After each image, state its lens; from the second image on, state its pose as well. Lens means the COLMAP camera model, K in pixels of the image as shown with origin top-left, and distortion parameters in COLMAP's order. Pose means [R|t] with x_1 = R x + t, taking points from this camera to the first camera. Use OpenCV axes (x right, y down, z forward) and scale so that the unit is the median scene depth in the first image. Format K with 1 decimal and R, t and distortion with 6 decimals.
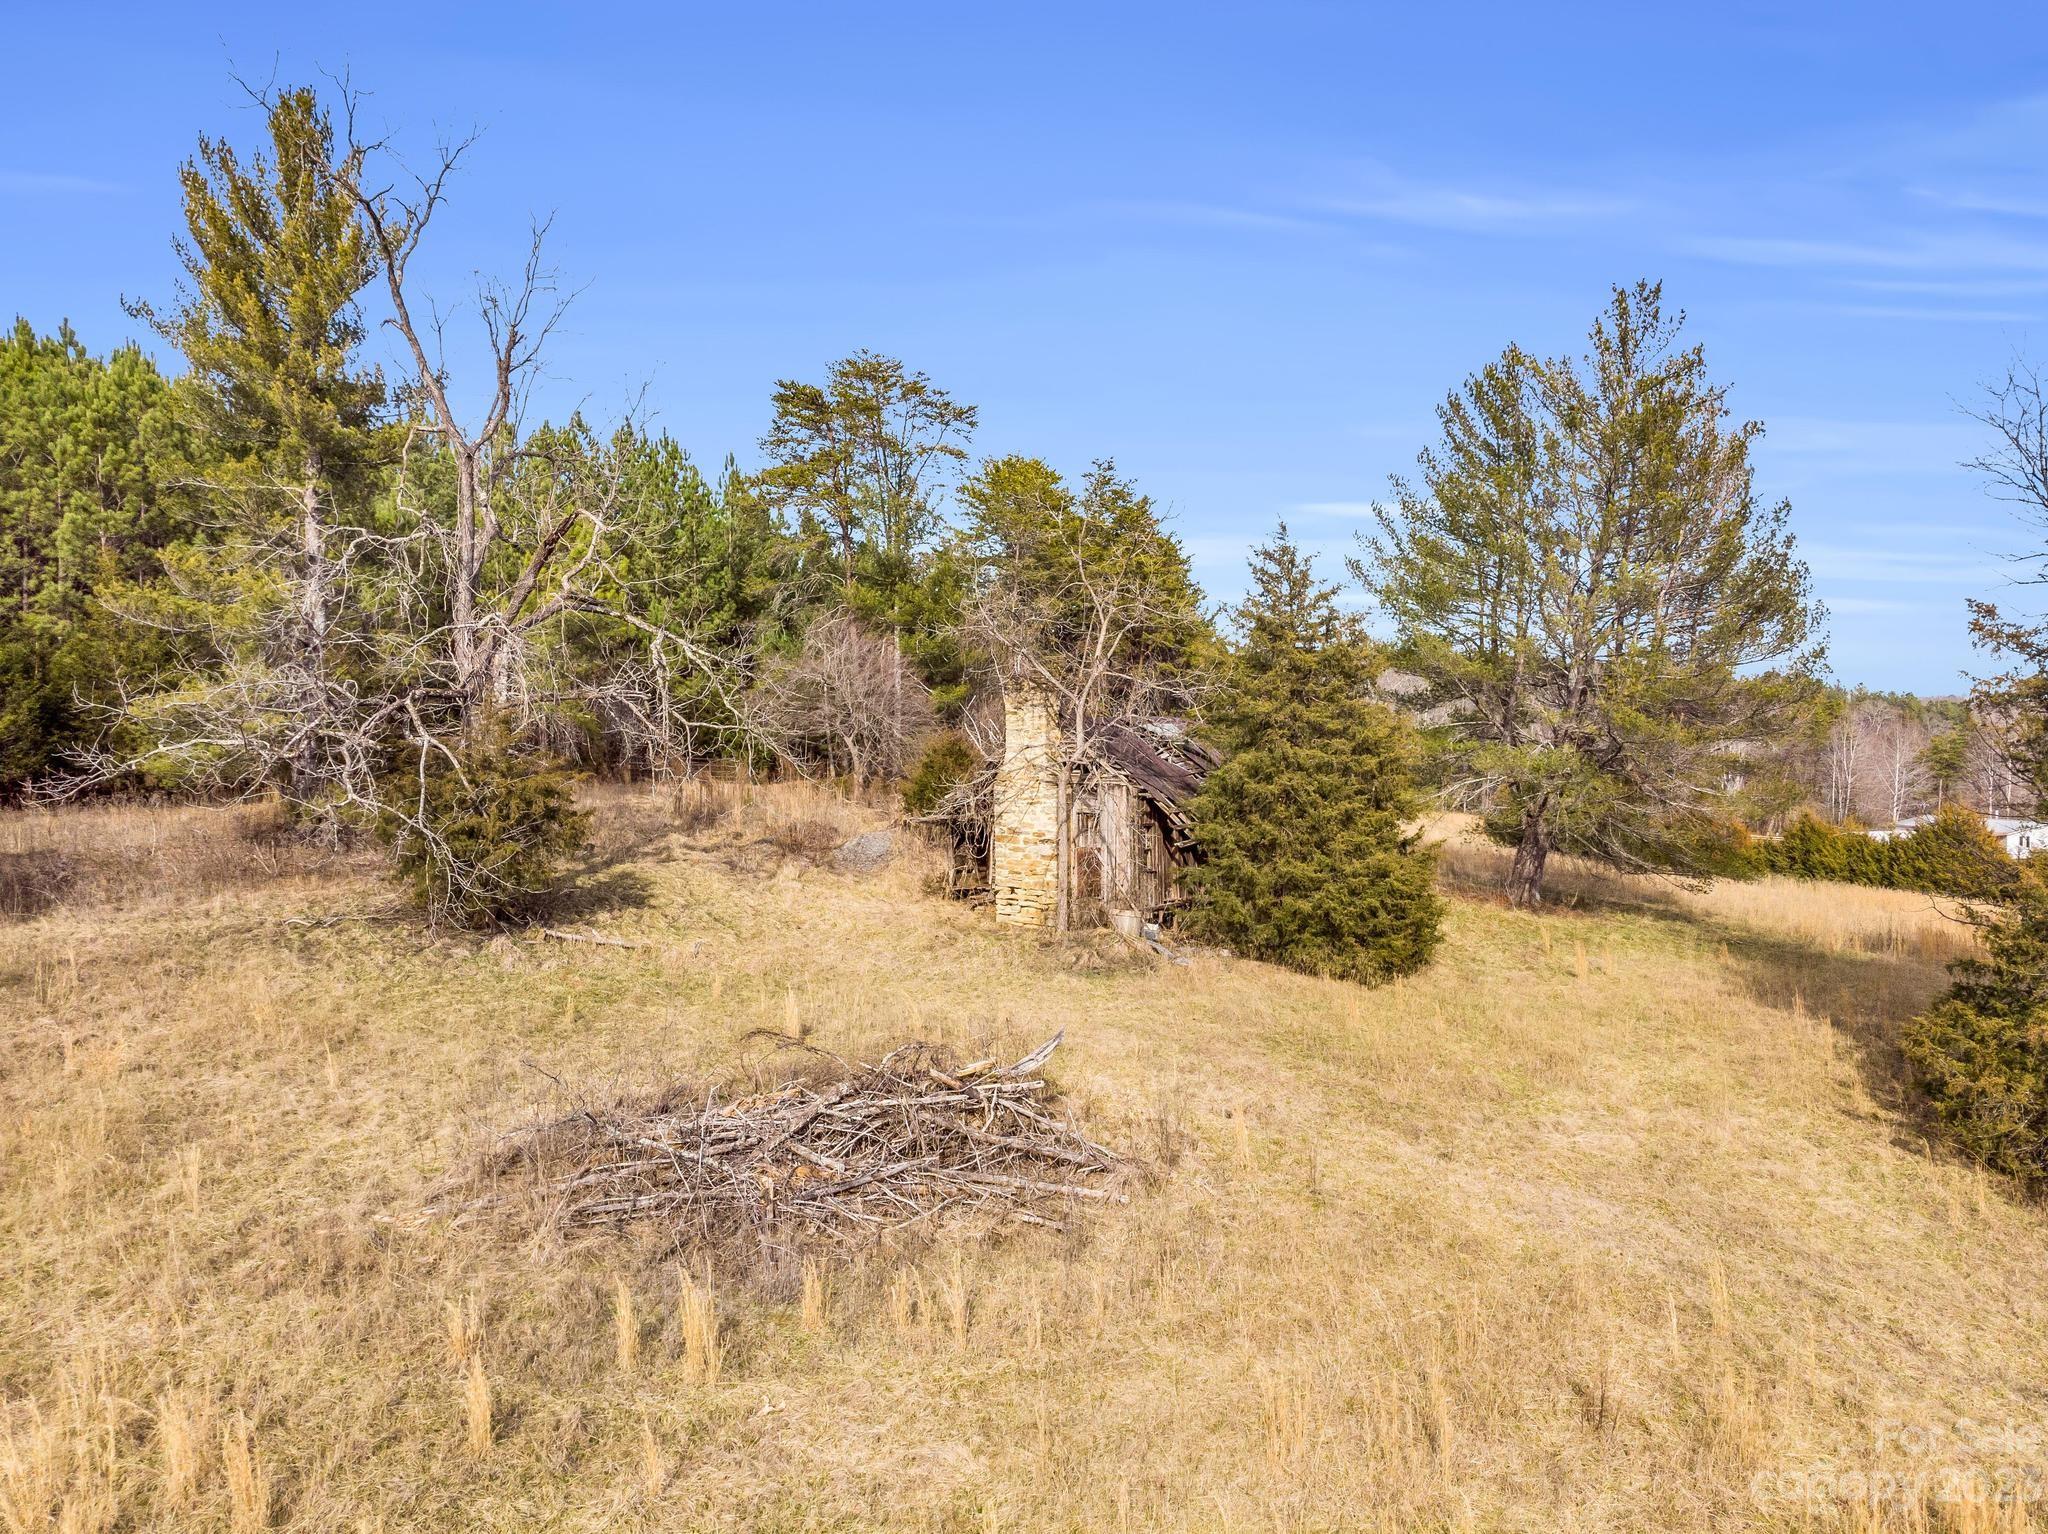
lens RADIAL K [[1507.1, 0, 1055.7], [0, 1507.1, 762.1], [0, 0, 1]] dist [-0.002965, 0.022166]
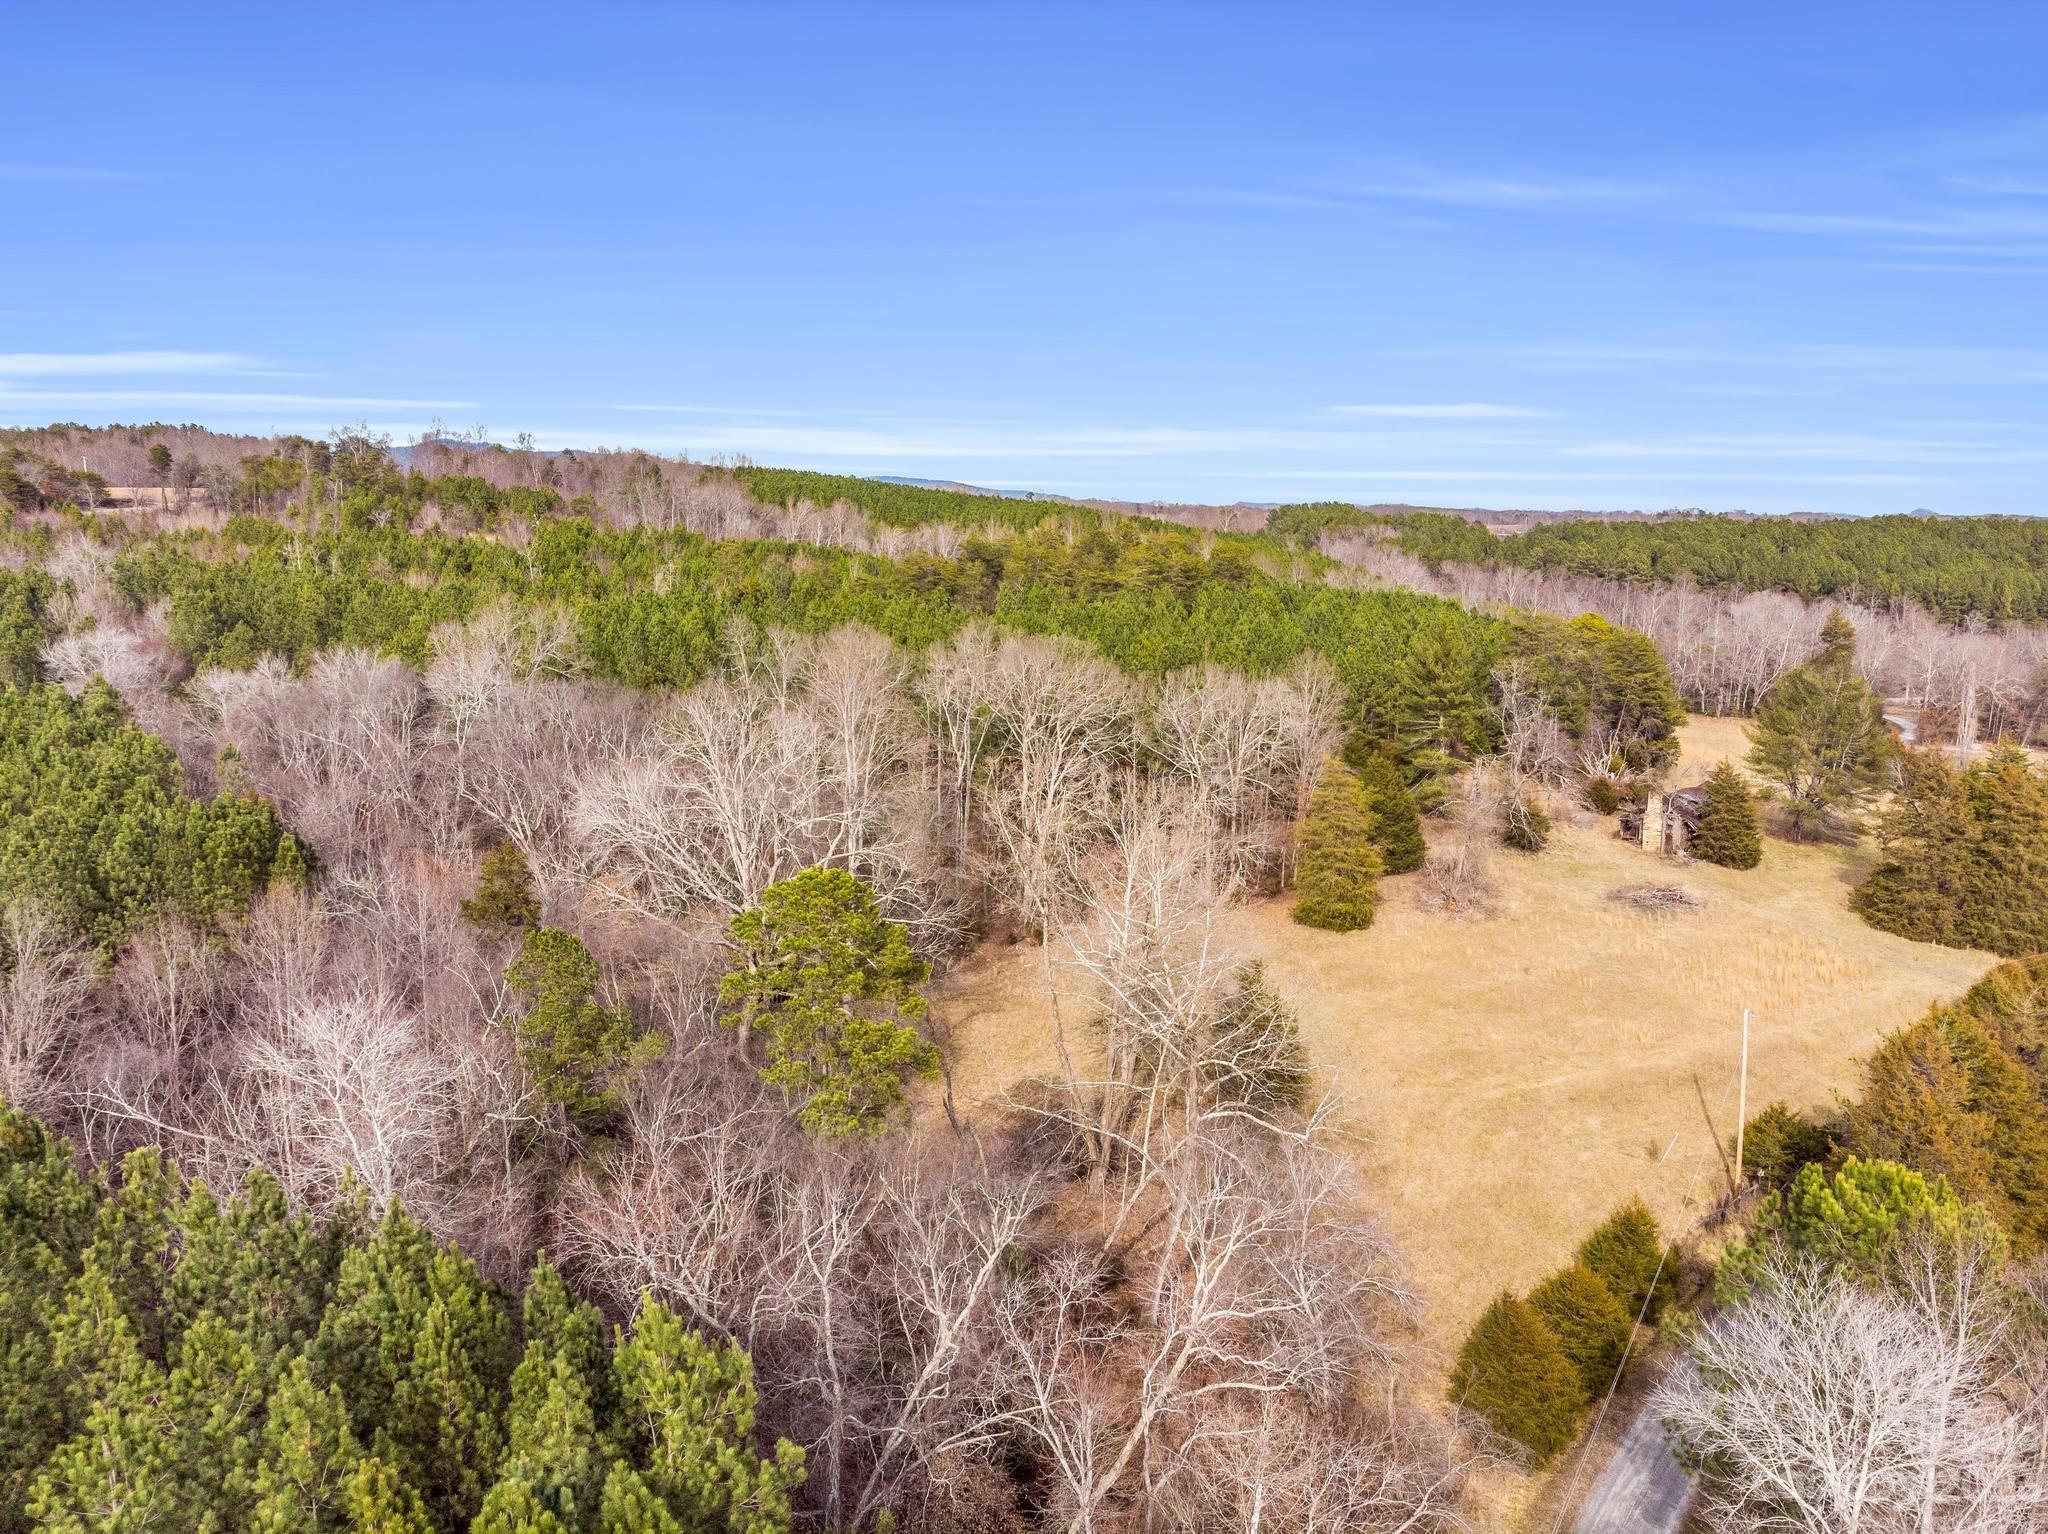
lens RADIAL K [[1507.1, 0, 1033.8], [0, 1507.1, 771.6], [0, 0, 1]] dist [-0.002965, 0.022166]
pose [[0.975342, 0.031599, -0.218423, -0.604297], [0.000985, 0.989064, 0.147486, -0.558974], [0.220695, -0.144065, 0.964645, -2.585134]]
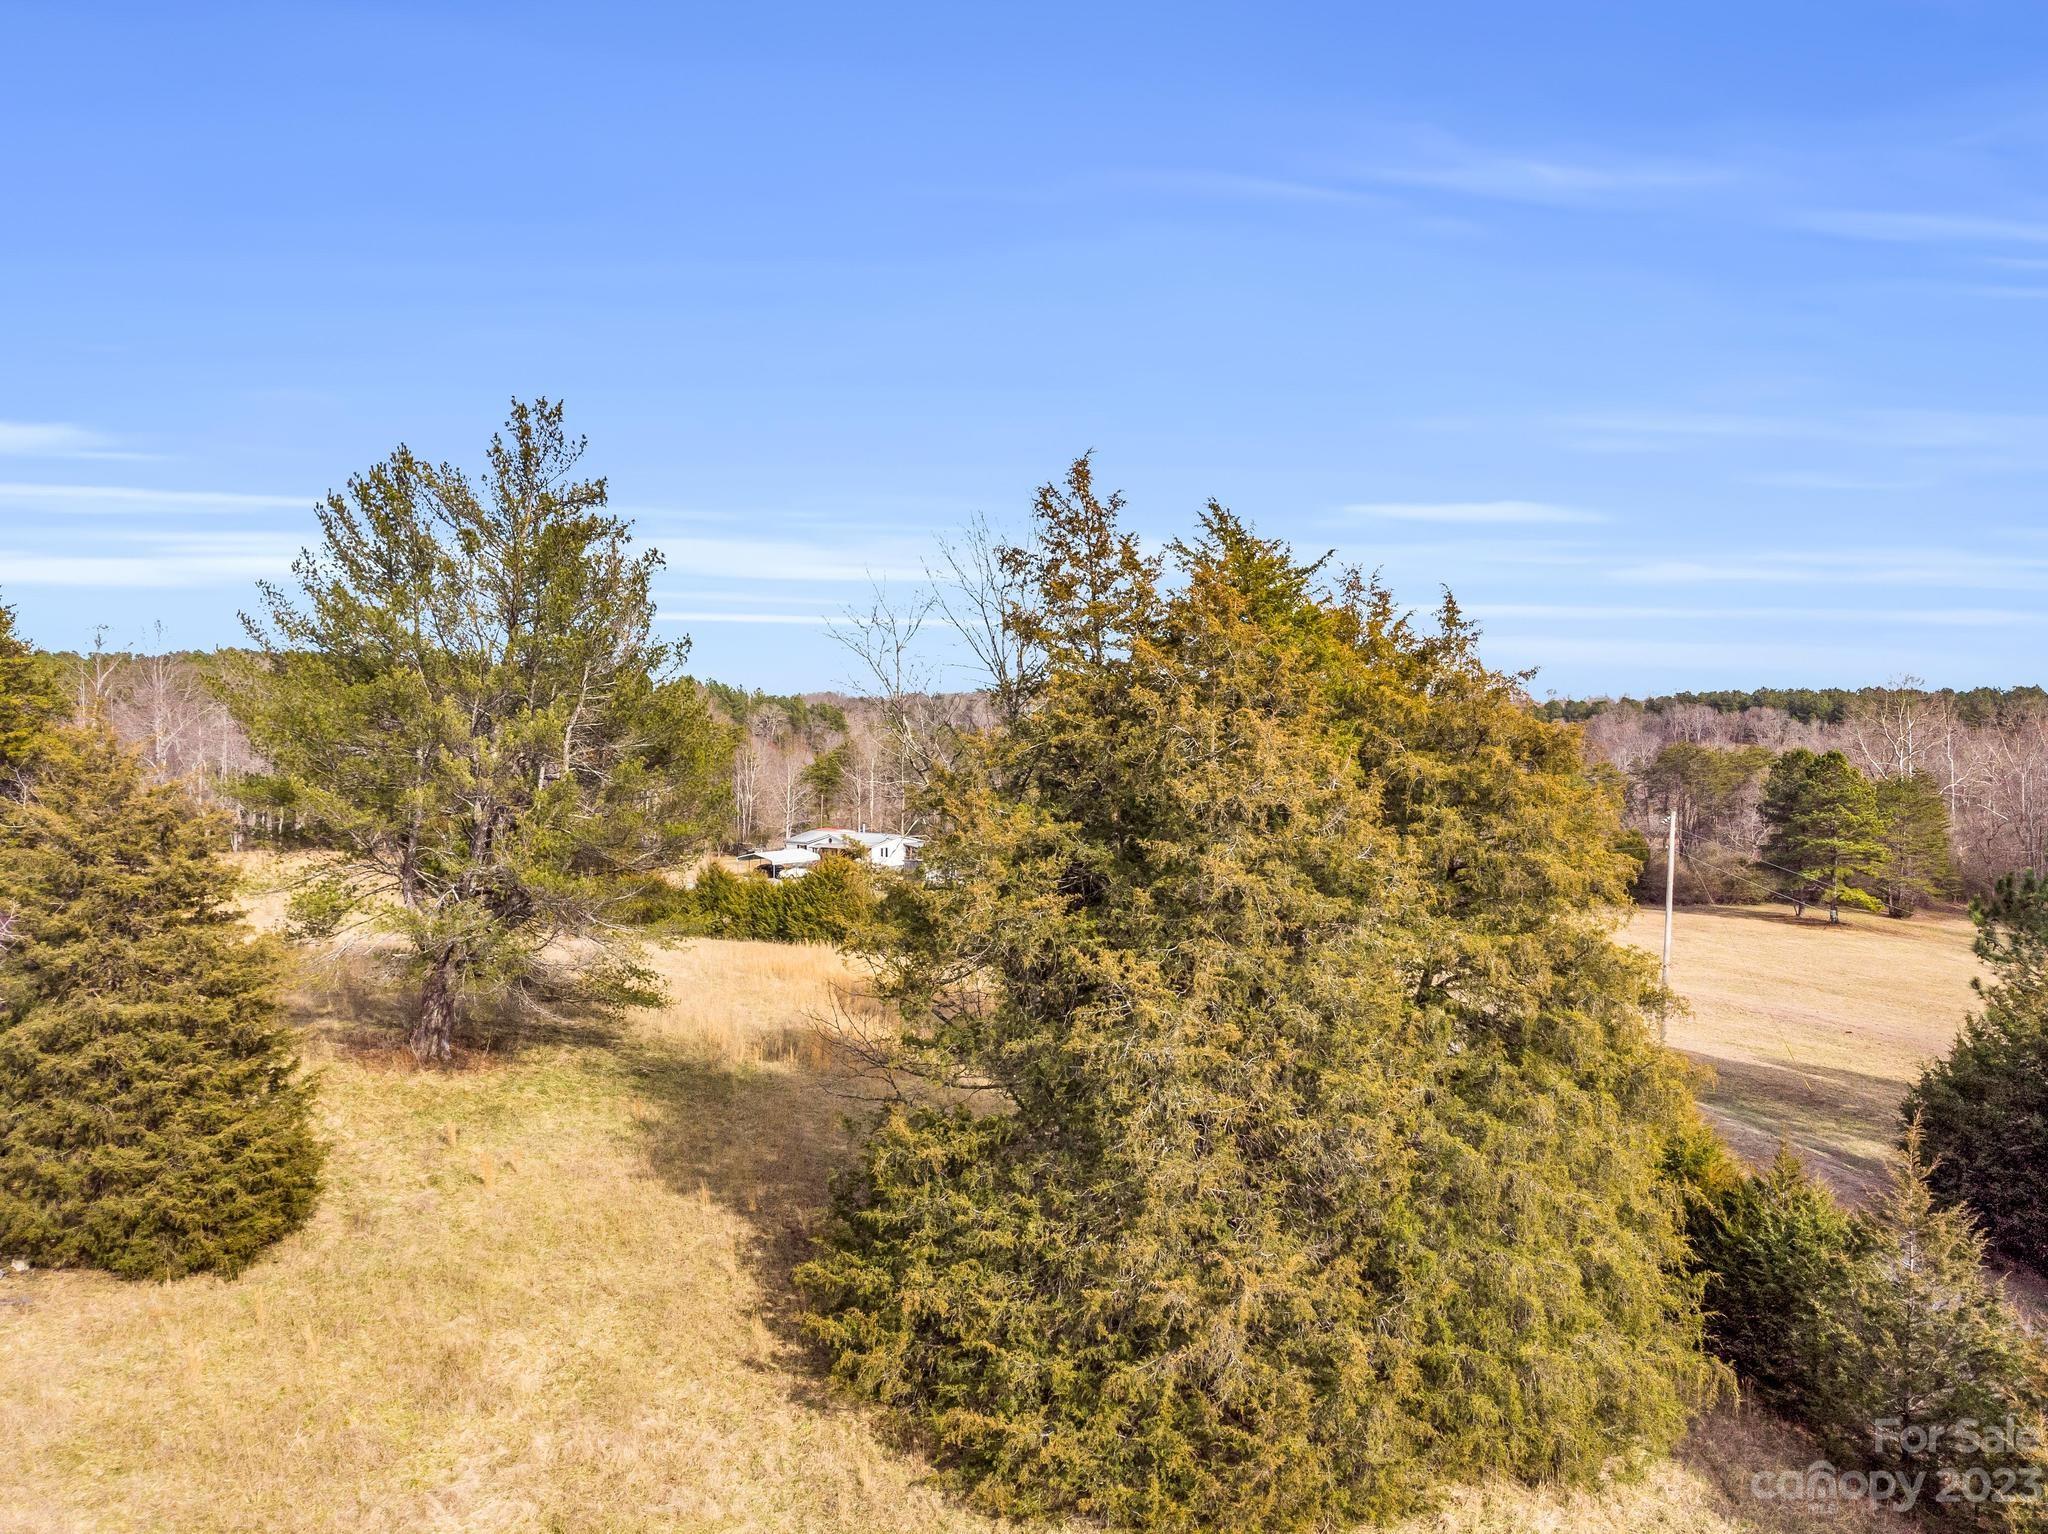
lens RADIAL K [[1507.1, 0, 1018.8], [0, 1507.1, 767.1], [0, 0, 1]] dist [-0.002965, 0.022166]
pose [[0.789919, -0.026680, 0.612631, 0.038027], [0.015095, 0.999596, 0.024070, -0.106836], [-0.613026, -0.009766, 0.790002, 0.062387]]
